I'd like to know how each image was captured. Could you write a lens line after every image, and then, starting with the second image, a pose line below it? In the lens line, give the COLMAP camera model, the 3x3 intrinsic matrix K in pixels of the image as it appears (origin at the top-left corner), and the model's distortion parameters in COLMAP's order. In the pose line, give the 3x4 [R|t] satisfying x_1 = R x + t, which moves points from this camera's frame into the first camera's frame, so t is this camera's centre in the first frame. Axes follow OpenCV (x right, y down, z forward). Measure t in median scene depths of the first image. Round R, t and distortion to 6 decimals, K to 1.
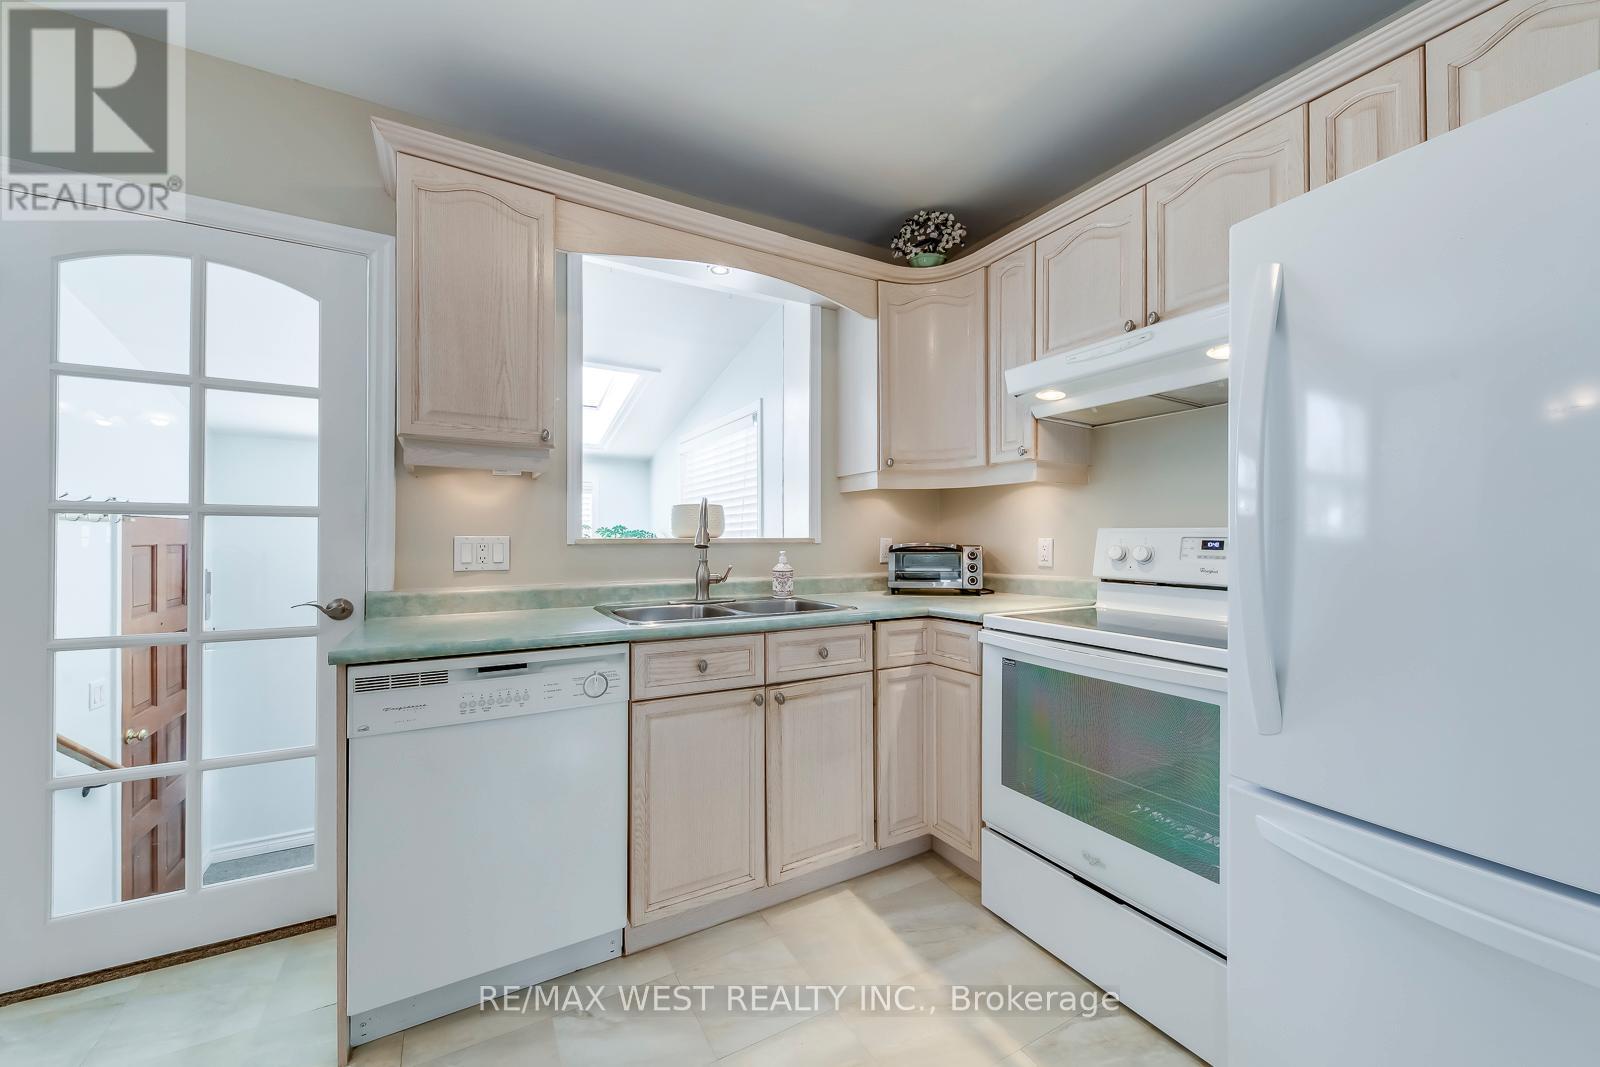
lens RADIAL K [[601.7, 0, 796.3], [0, 601.7, 536.2], [0, 0, 1]] dist [0.013849, -0.006884]
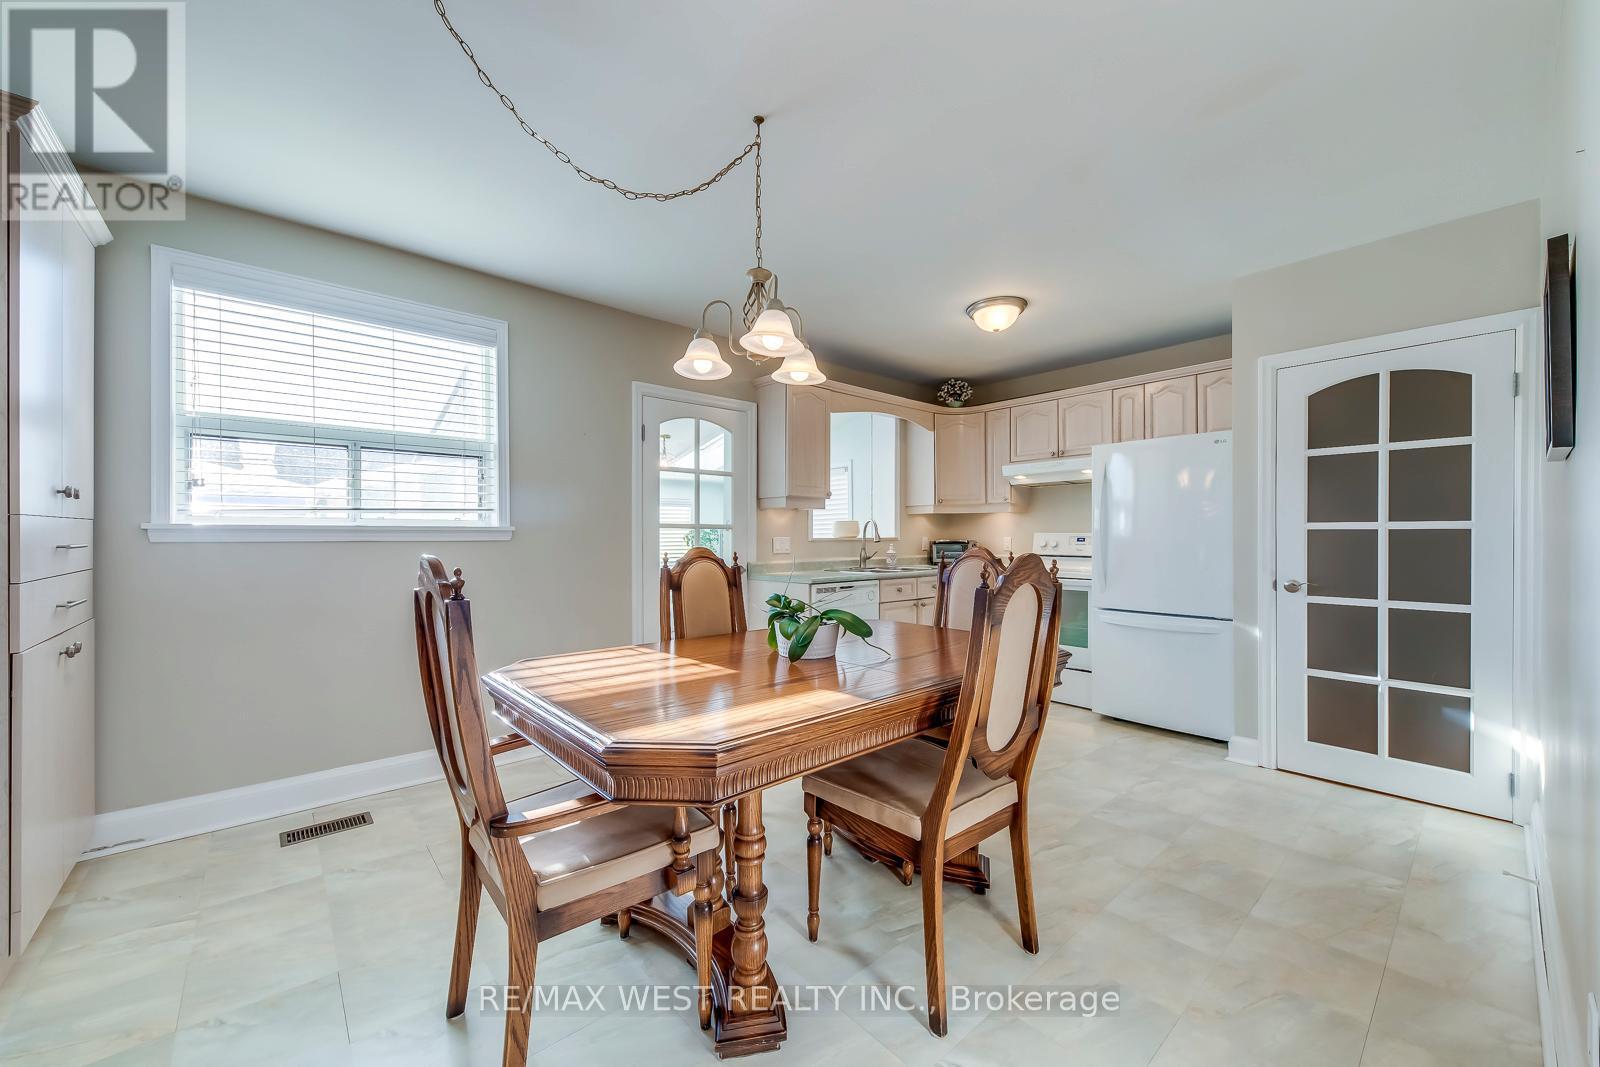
lens RADIAL K [[601.7, 0, 796.3], [0, 601.7, 536.2], [0, 0, 1]] dist [0.013849, -0.006884]
pose [[0.978628, -0.004018, 0.205601, -0.914036], [0.003455, 0.999989, 0.003097, -0.011144], [-0.205611, -0.002321, 0.978631, -1.124501]]
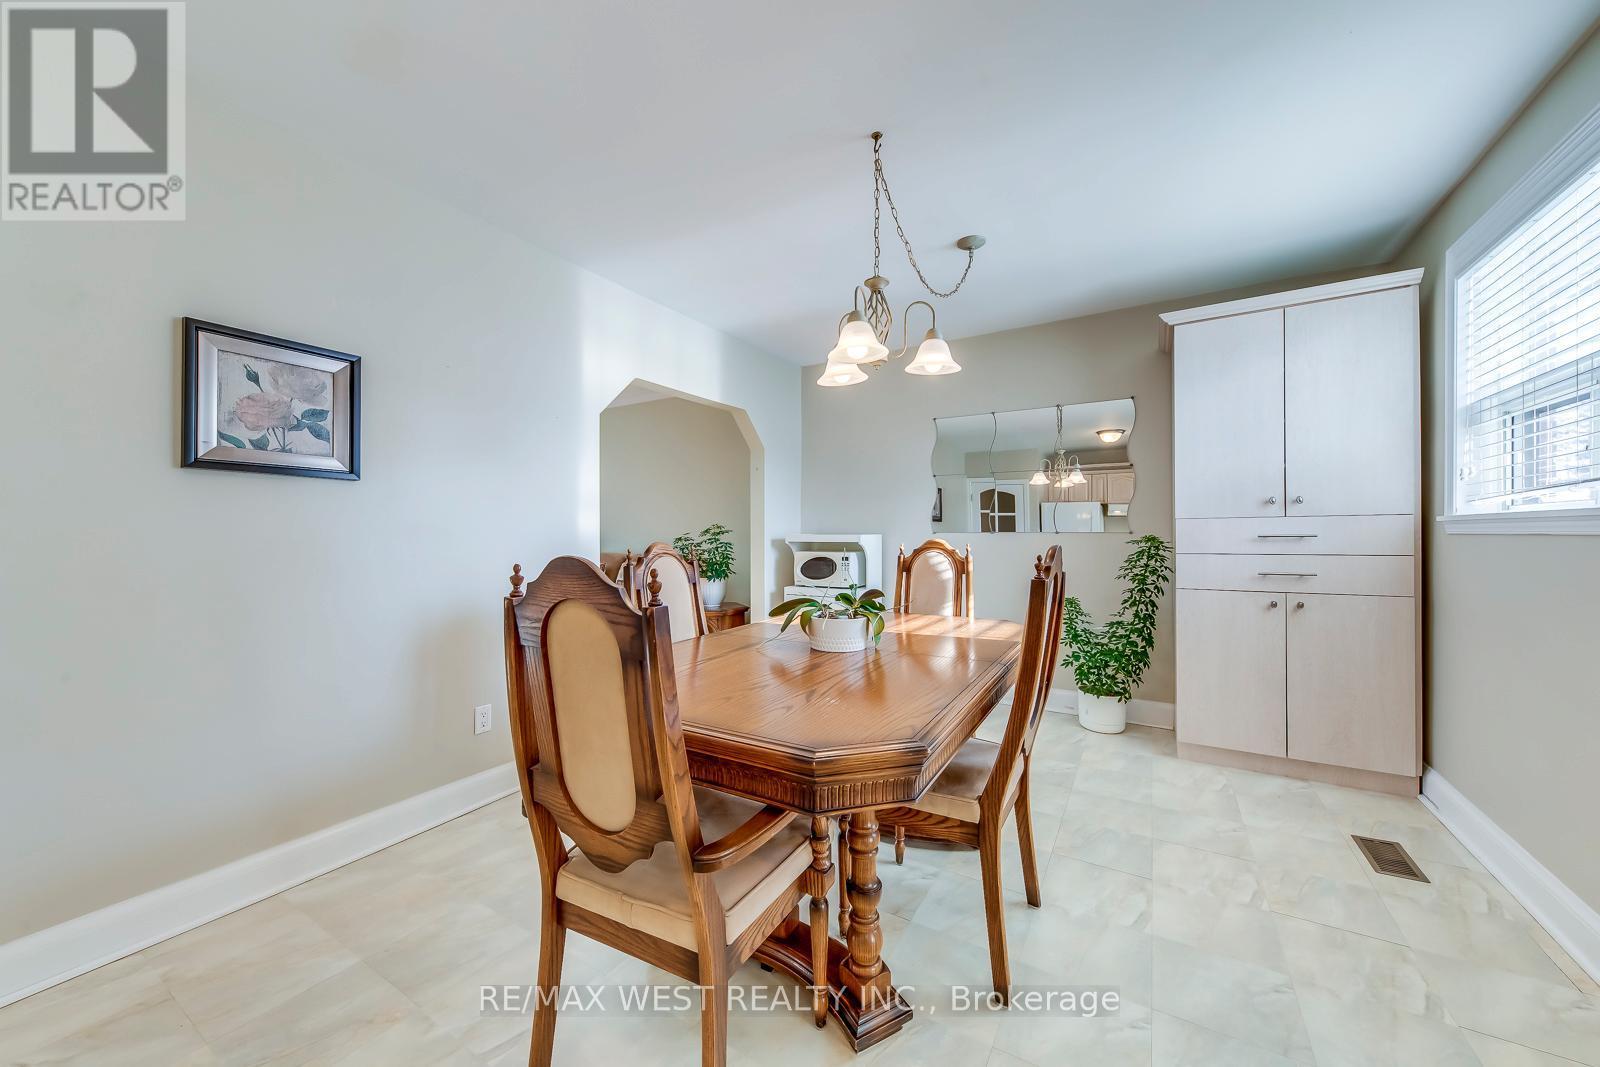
lens RADIAL K [[601.7, 0, 796.3], [0, 601.7, 536.2], [0, 0, 1]] dist [0.013849, -0.006884]
pose [[-0.878075, 0.002525, -0.478517, -0.168838], [0.002828, 0.999996, 0.000088, 0.001232], [0.478515, -0.001277, -0.878078, 0.654082]]
